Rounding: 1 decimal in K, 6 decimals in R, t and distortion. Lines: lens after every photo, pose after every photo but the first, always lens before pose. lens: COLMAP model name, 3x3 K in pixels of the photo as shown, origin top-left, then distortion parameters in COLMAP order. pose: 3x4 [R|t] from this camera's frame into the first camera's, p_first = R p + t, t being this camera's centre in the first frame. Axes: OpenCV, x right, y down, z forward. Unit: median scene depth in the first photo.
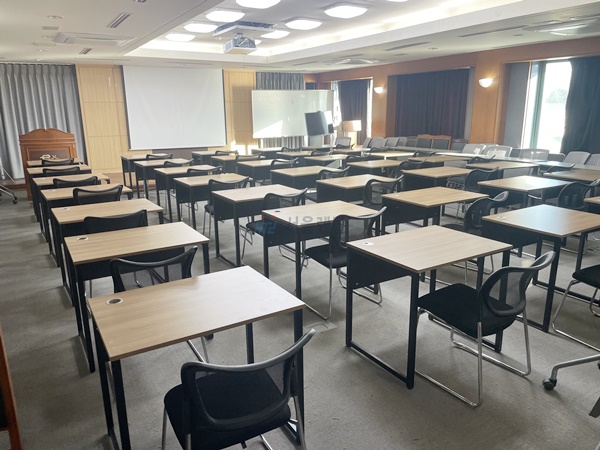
lens RADIAL K [[468.1, 0, 302.9], [0, 468.1, 223.4], [0, 0, 1]] dist [0.043291, -0.041185]
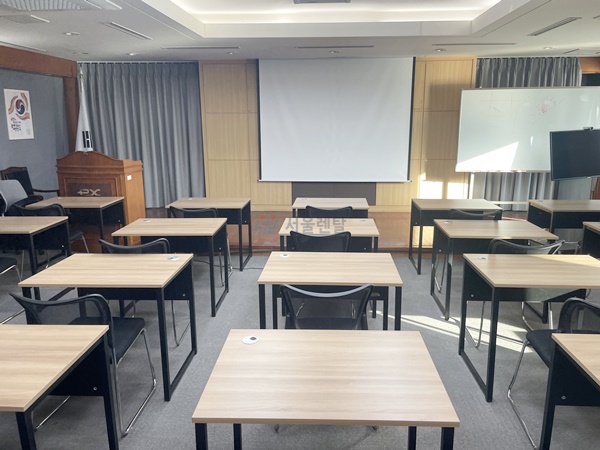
lens RADIAL K [[468.1, 0, 297.9], [0, 468.1, 221.3], [0, 0, 1]] dist [0.043291, -0.041185]
pose [[0.820354, 0.130095, -0.556862, 0.068103], [-0.139674, 0.989869, 0.025490, -0.110316], [0.554537, 0.056869, 0.830214, 0.416505]]
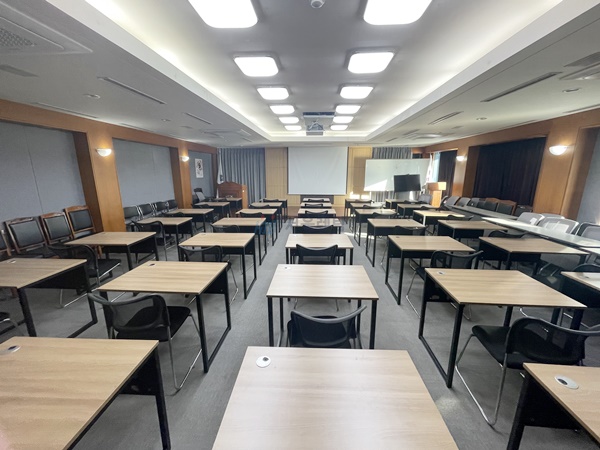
lens RADIAL K [[243.6, 0, 306.6], [0, 243.6, 230.7], [0, 0, 1]] dist [-0.002006, -0.000343]
pose [[0.827154, 0.147252, -0.542340, 0.191770], [-0.141795, 0.988522, 0.052136, -0.069766], [0.543792, 0.033776, 0.838540, 0.241592]]
